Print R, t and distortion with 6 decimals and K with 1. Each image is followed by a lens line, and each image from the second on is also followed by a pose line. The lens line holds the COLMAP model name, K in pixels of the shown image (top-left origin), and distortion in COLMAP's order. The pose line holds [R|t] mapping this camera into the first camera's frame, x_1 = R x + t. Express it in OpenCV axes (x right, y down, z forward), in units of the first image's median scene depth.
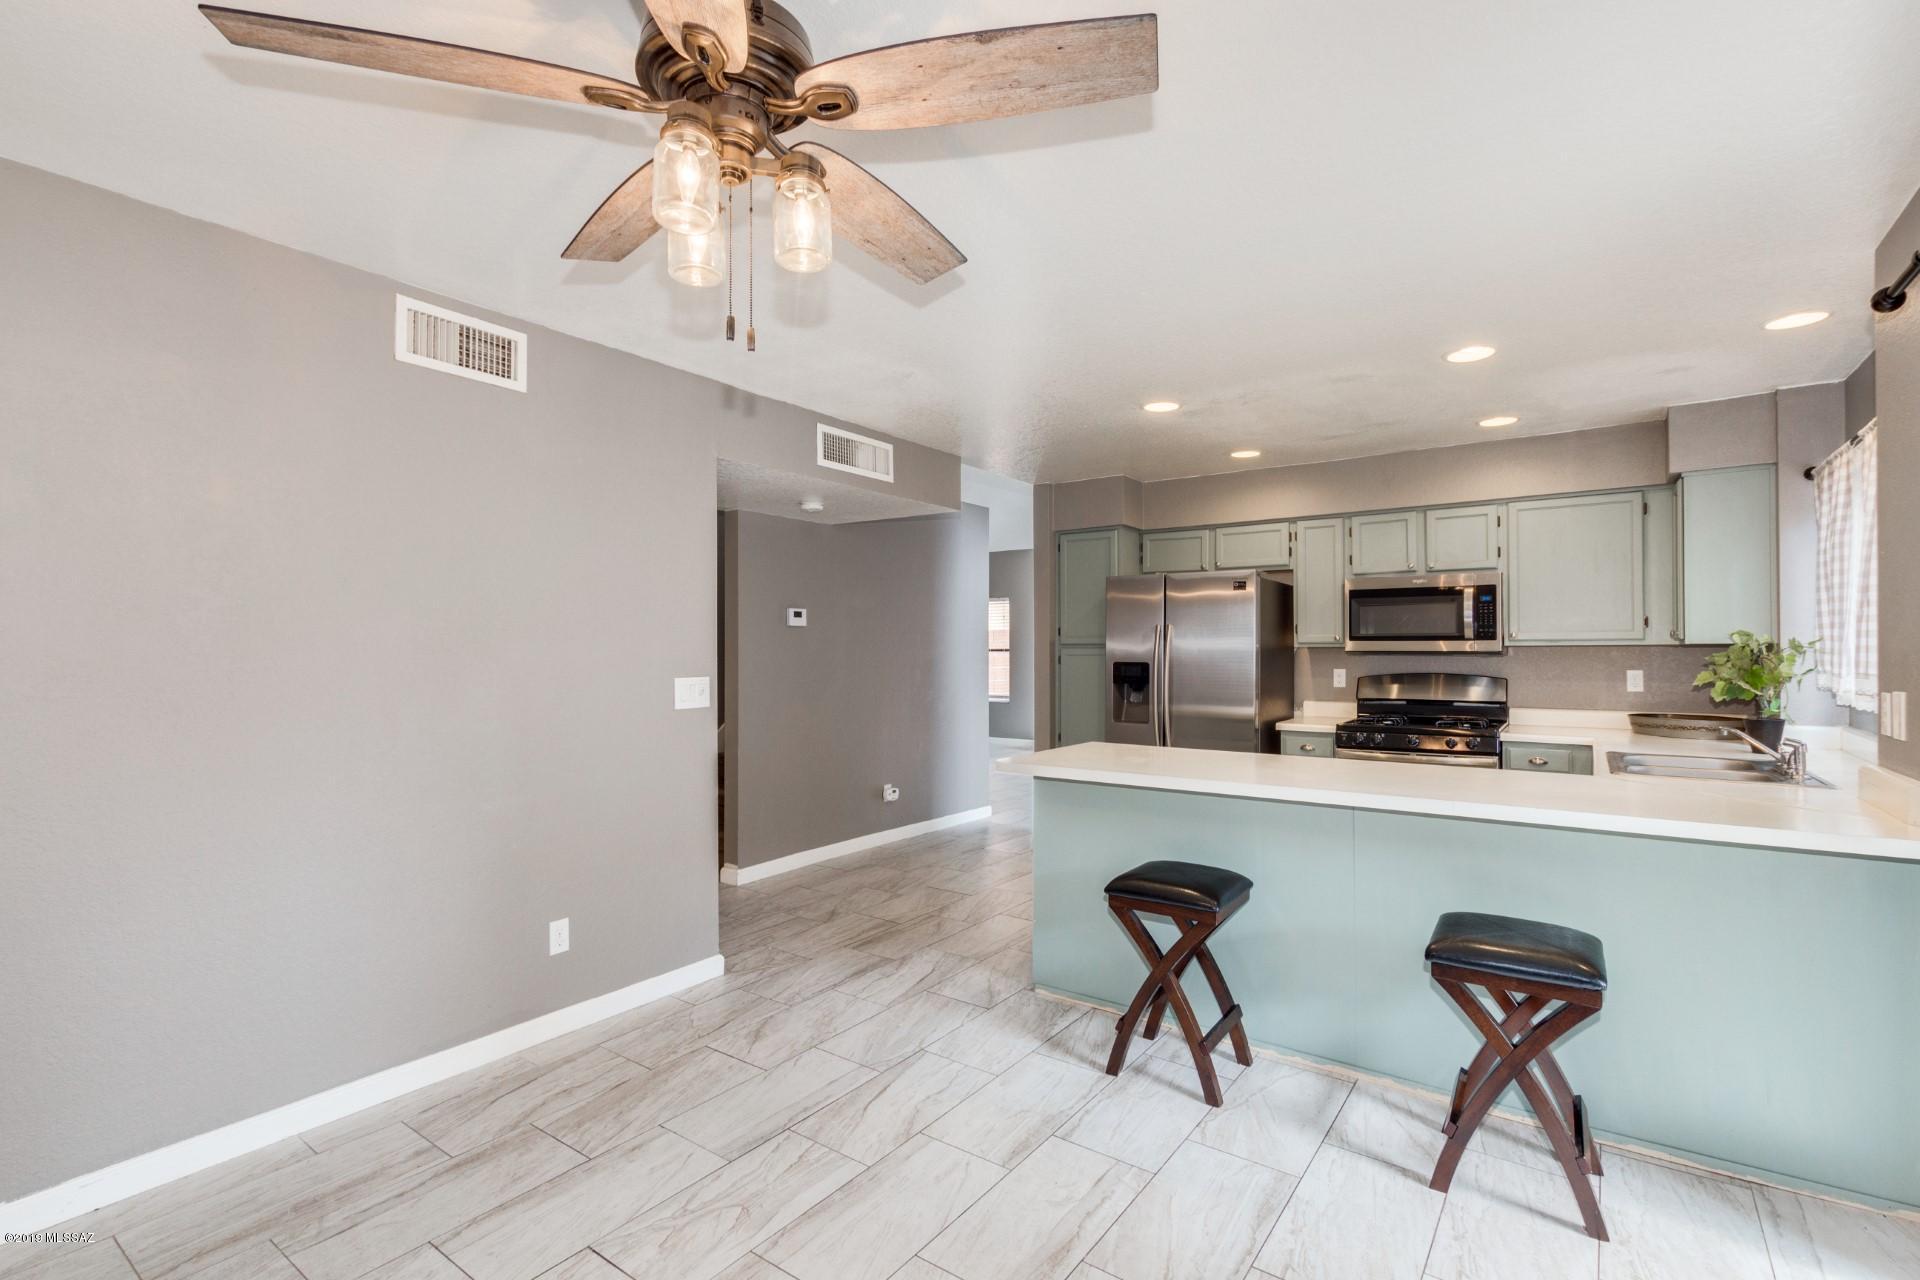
lens RADIAL K [[869.3, 0, 944.9], [0, 869.3, 639.7], [0, 0, 1]] dist [-0.002973, -0.001158]
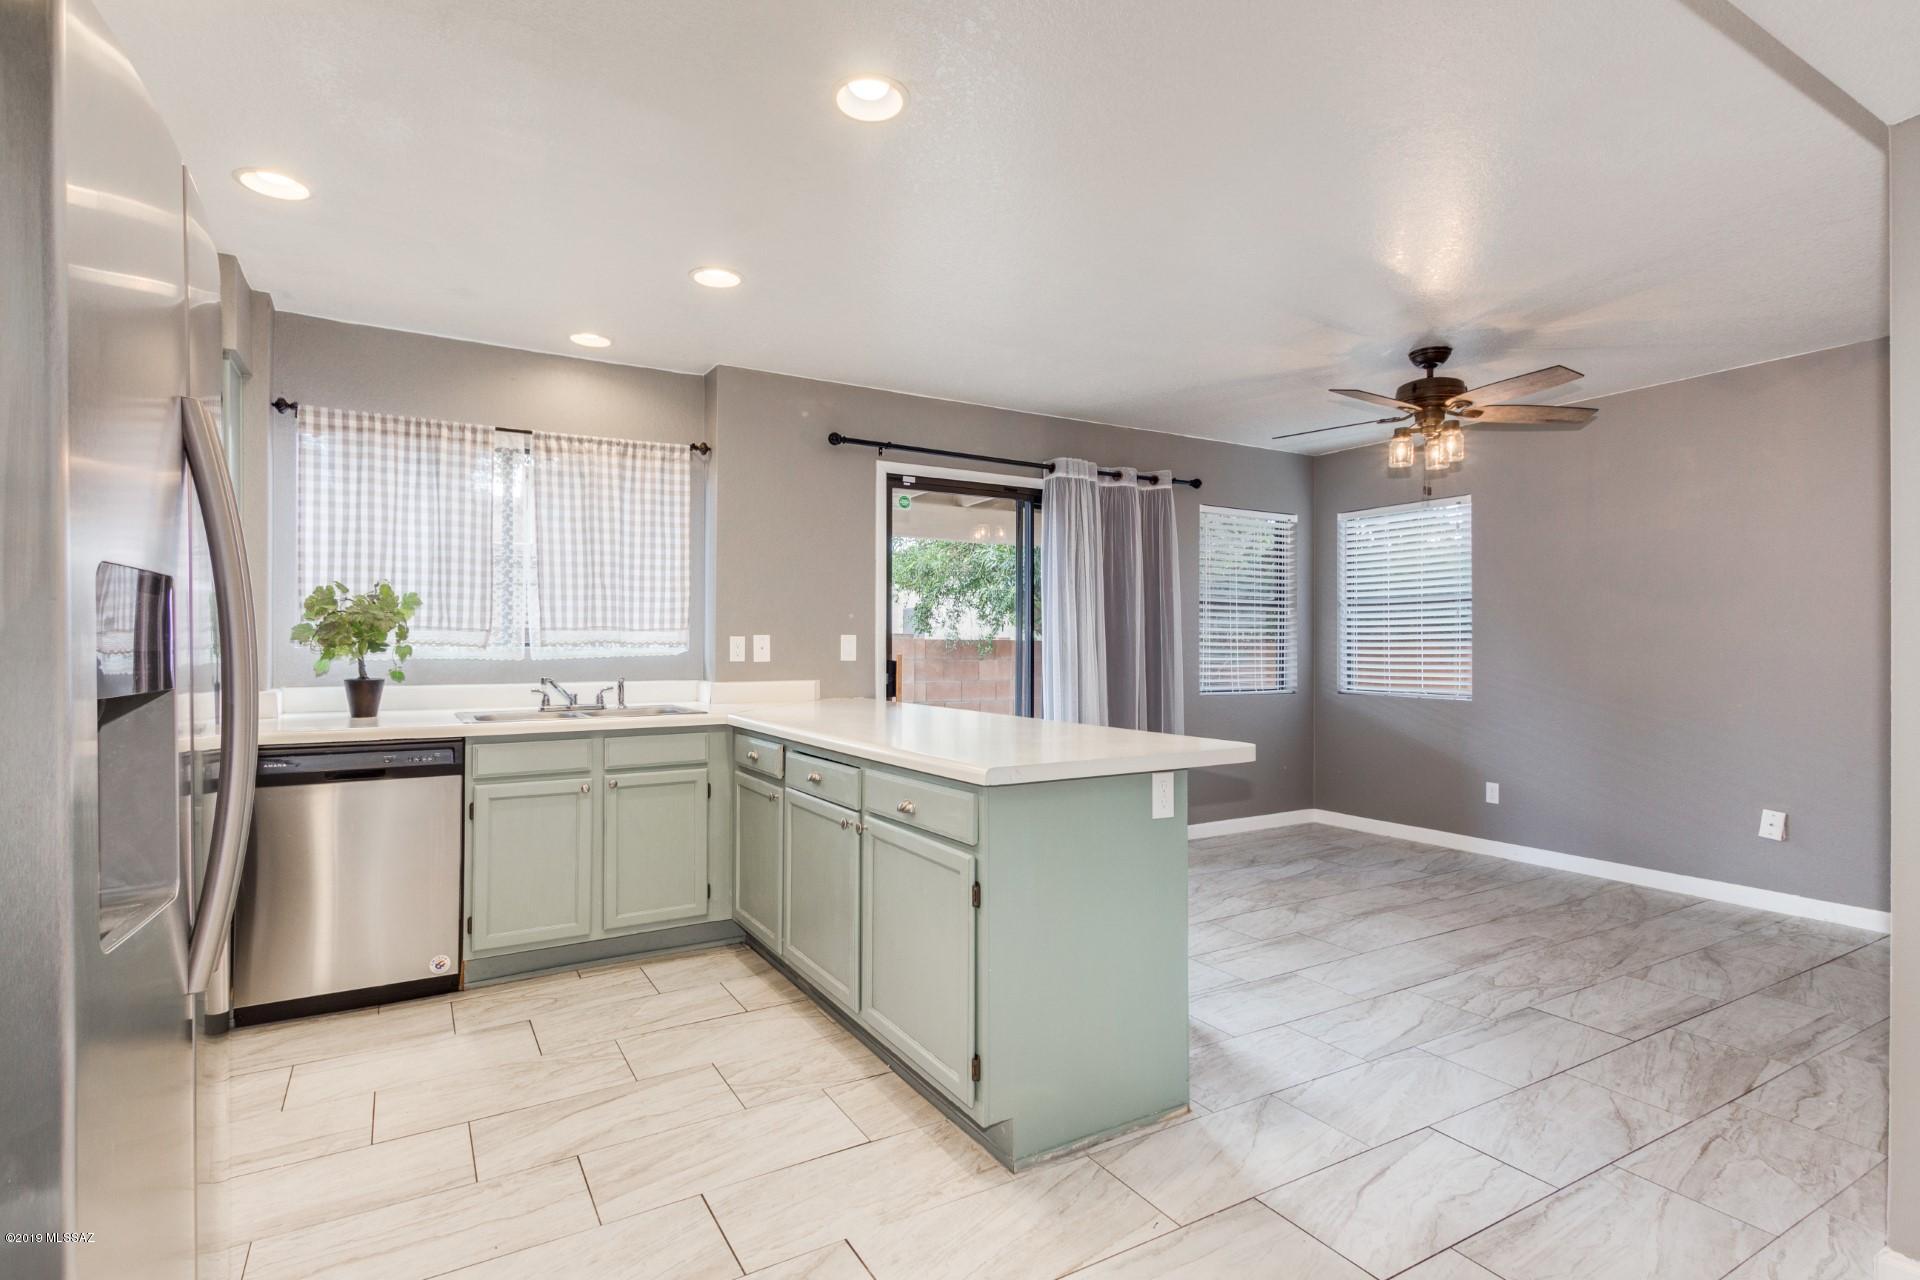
lens RADIAL K [[934.0, 0, 959.3], [0, 934.0, 638.1], [0, 0, 1]] dist [0.014410, -0.001436]
pose [[-0.920432, 0.003363, 0.390888, -0.011822], [-0.003267, 0.999862, -0.016295, 0.047459], [-0.390889, -0.016275, -0.920294, 1.289714]]
